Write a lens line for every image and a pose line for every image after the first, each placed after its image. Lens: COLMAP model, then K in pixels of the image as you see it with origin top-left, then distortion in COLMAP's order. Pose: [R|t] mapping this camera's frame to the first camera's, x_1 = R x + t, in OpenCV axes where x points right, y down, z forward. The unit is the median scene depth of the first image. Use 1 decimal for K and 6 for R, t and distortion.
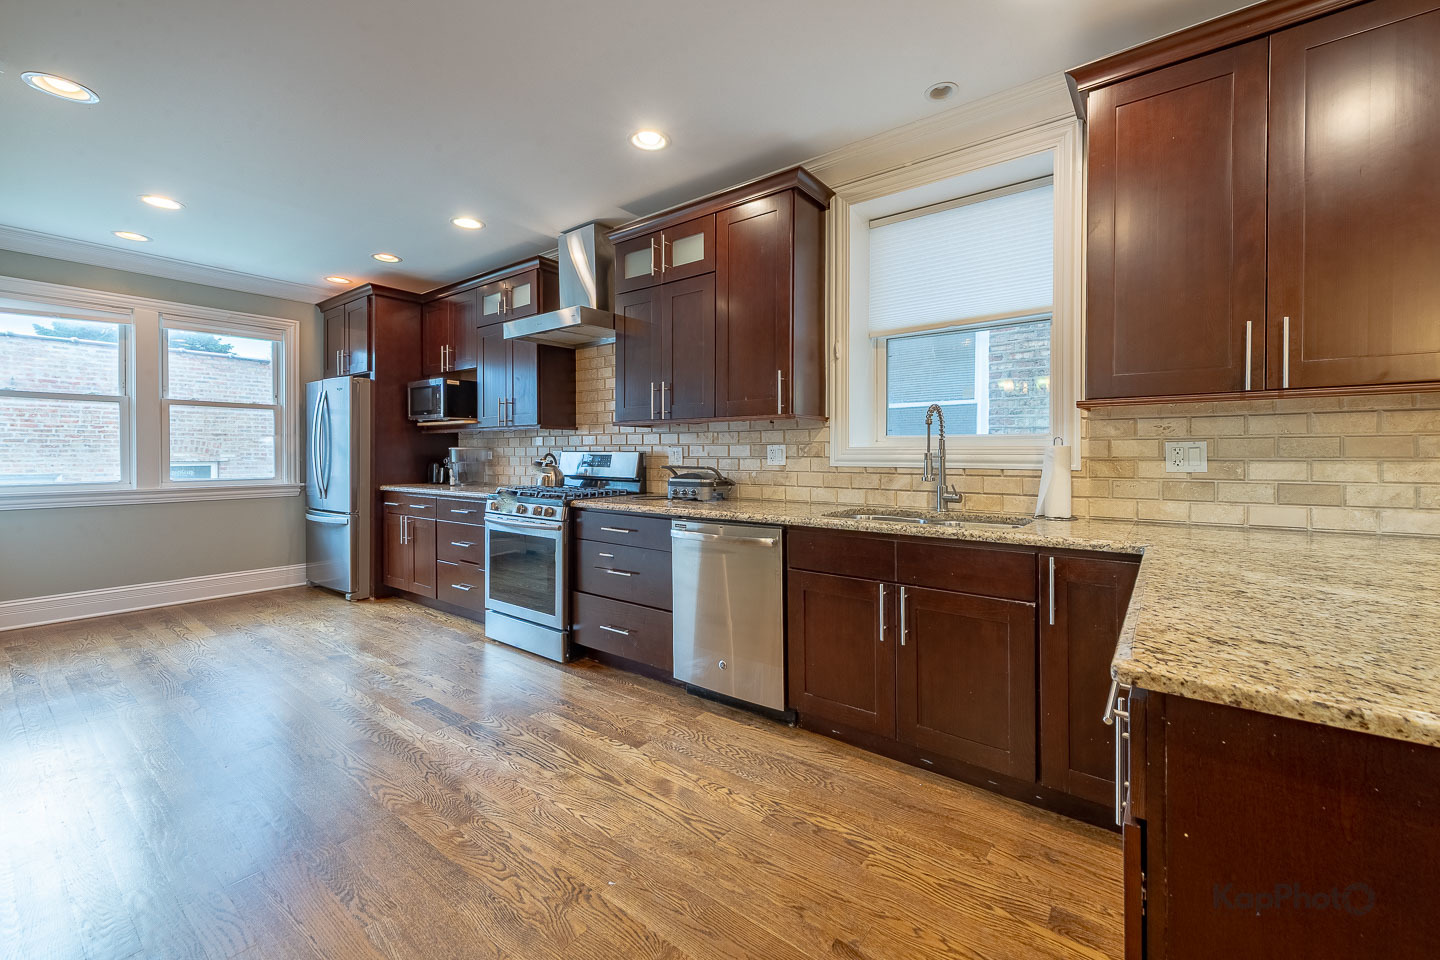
lens RADIAL K [[562.0, 0, 728.5], [0, 562.0, 460.7], [0, 0, 1]] dist [0.010158, -0.002296]
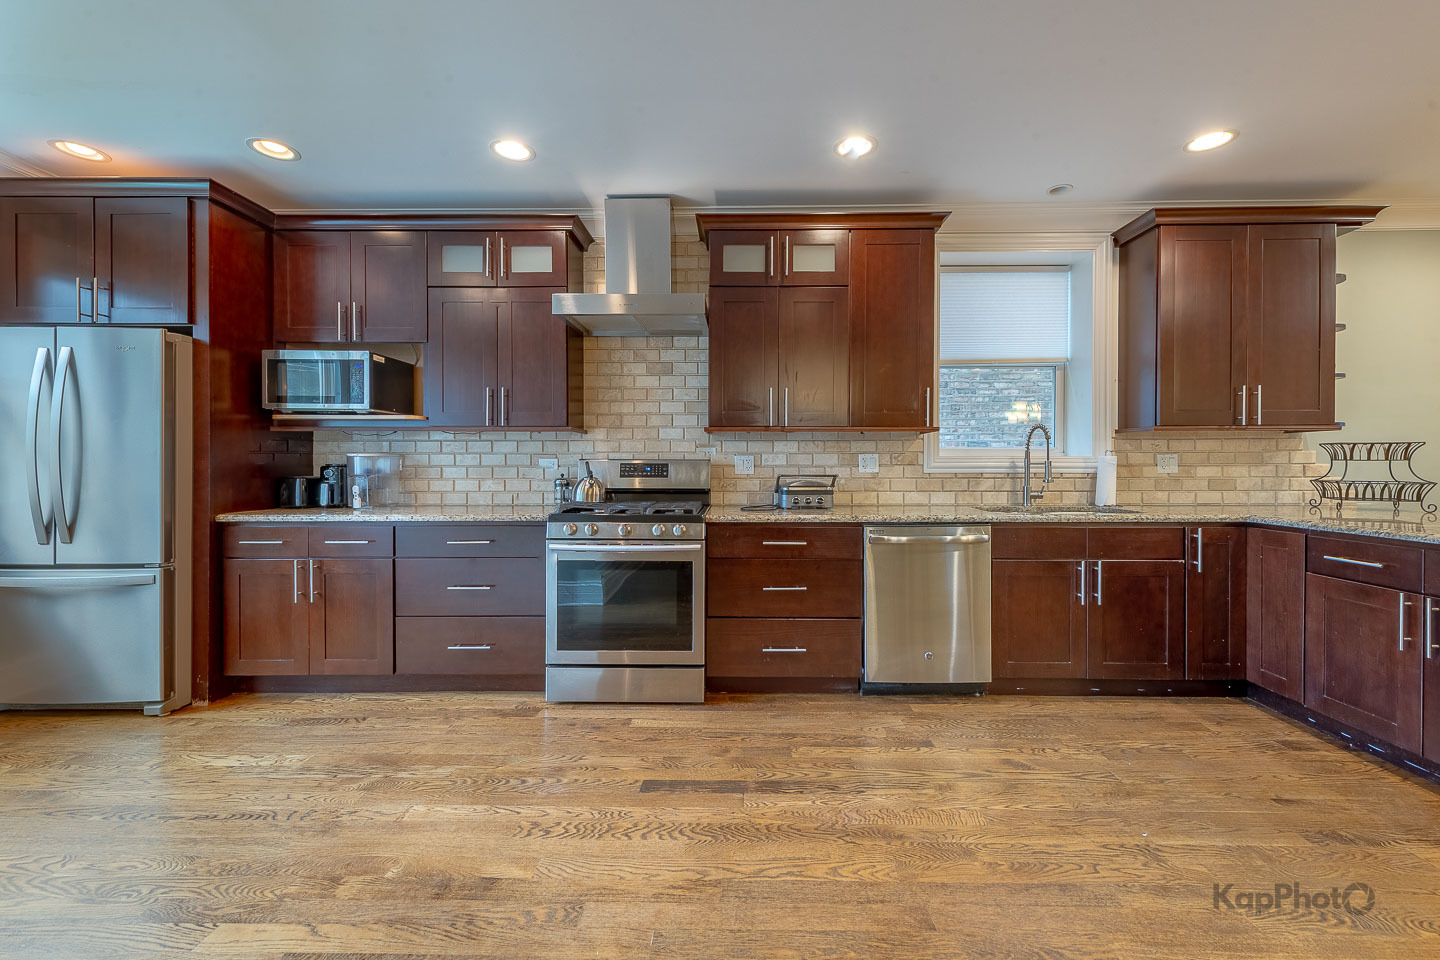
lens RADIAL K [[562.0, 0, 724.8], [0, 562.0, 471.3], [0, 0, 1]] dist [0.010158, -0.002296]
pose [[0.816568, -0.006627, 0.577211, -0.916126], [0.008217, 0.999966, -0.000144, 0.003948], [-0.577190, 0.004861, 0.816595, 0.325038]]
